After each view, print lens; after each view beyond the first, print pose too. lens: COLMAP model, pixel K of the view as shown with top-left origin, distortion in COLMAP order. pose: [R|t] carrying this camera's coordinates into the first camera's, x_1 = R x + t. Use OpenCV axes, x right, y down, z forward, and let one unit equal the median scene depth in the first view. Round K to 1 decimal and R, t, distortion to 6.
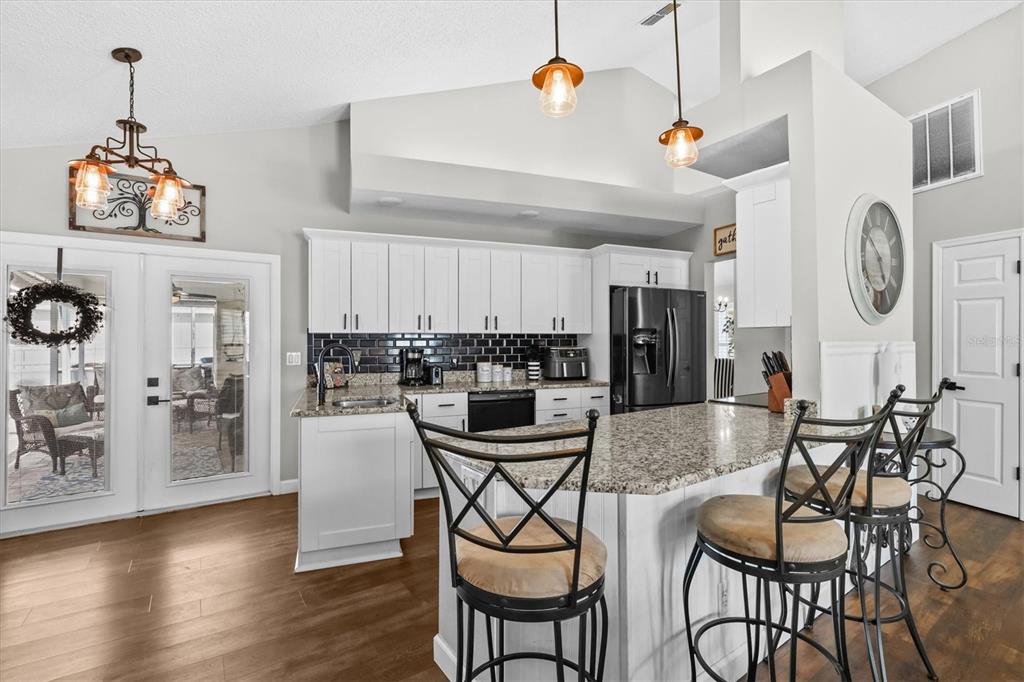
lens RADIAL K [[473.0, 0, 509.6], [0, 473.0, 337.7], [0, 0, 1]] dist [-0.002058, 0.000327]
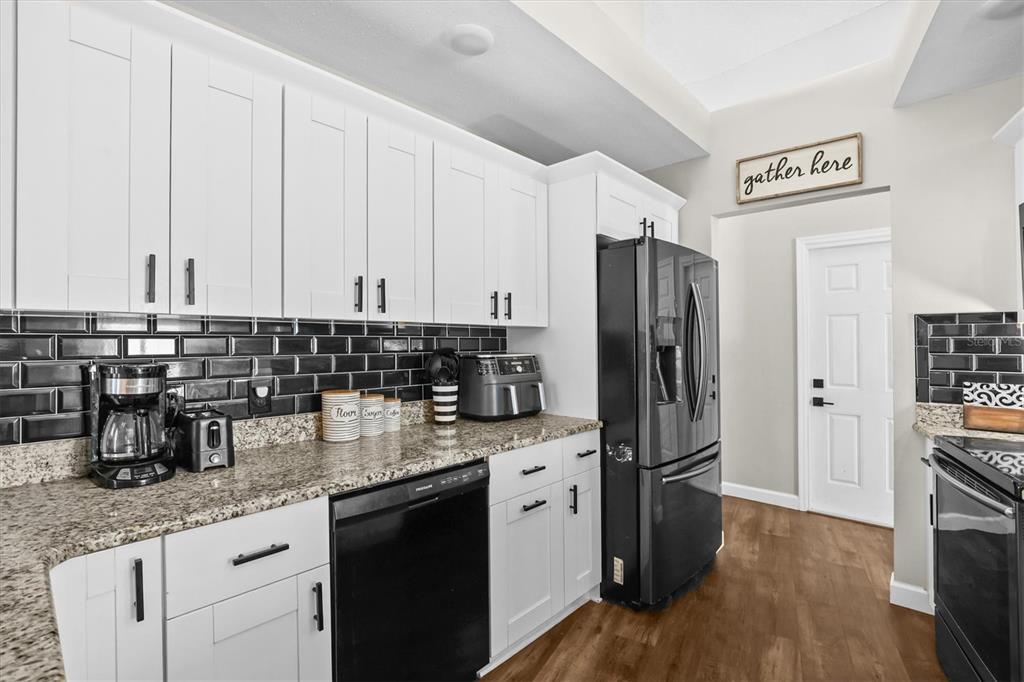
lens RADIAL K [[478.0, 0, 512.0], [0, 478.0, 341.0], [0, 0, 1]] dist [-0.030234, -0.000026]
pose [[0.896065, 0.001021, 0.443921, -0.111683], [-0.002459, 0.999993, 0.002664, 0.006426], [-0.443915, -0.003479, 0.896062, 0.600104]]
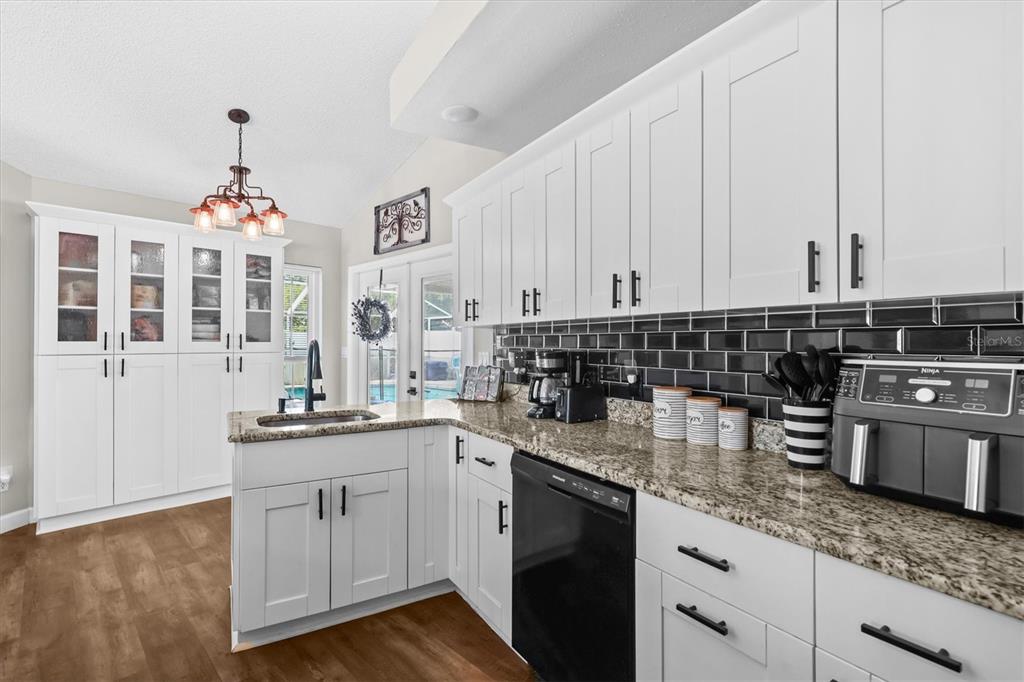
lens RADIAL K [[478.0, 0, 512.0], [0, 478.0, 341.0], [0, 0, 1]] dist [-0.030234, -0.000026]
pose [[0.177923, -0.001843, -0.984043, 0.341773], [0.005198, 0.999986, -0.000934, 0.012010], [0.984031, -0.004949, 0.177930, 0.847848]]
